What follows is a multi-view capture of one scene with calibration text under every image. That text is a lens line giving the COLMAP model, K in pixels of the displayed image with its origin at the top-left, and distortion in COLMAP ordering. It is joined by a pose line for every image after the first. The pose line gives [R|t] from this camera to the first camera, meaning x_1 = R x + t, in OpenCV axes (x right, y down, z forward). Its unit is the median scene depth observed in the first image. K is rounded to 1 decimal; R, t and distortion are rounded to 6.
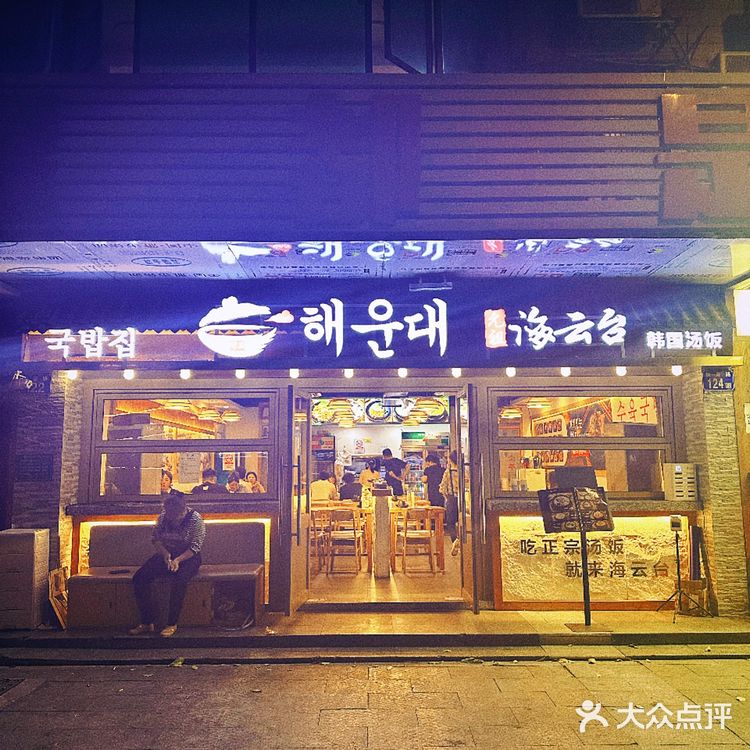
lens RADIAL K [[668.7, 0, 374.6], [0, 668.7, 375.1], [0, 0, 1]] dist [0.037649, -0.046560]
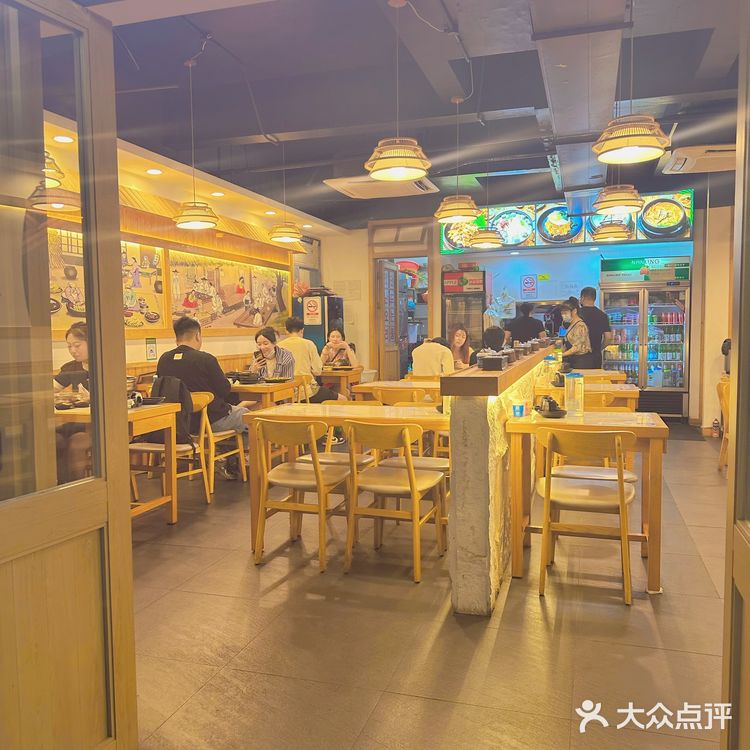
lens RADIAL K [[668.7, 0, 372.0], [0, 668.7, 382.2], [0, 0, 1]] dist [0.037649, -0.046560]
pose [[0.947808, 0.023196, -0.317997, 0.040389], [0.046774, 0.976444, 0.210638, 0.057049], [0.315393, -0.214518, 0.924397, 0.374448]]
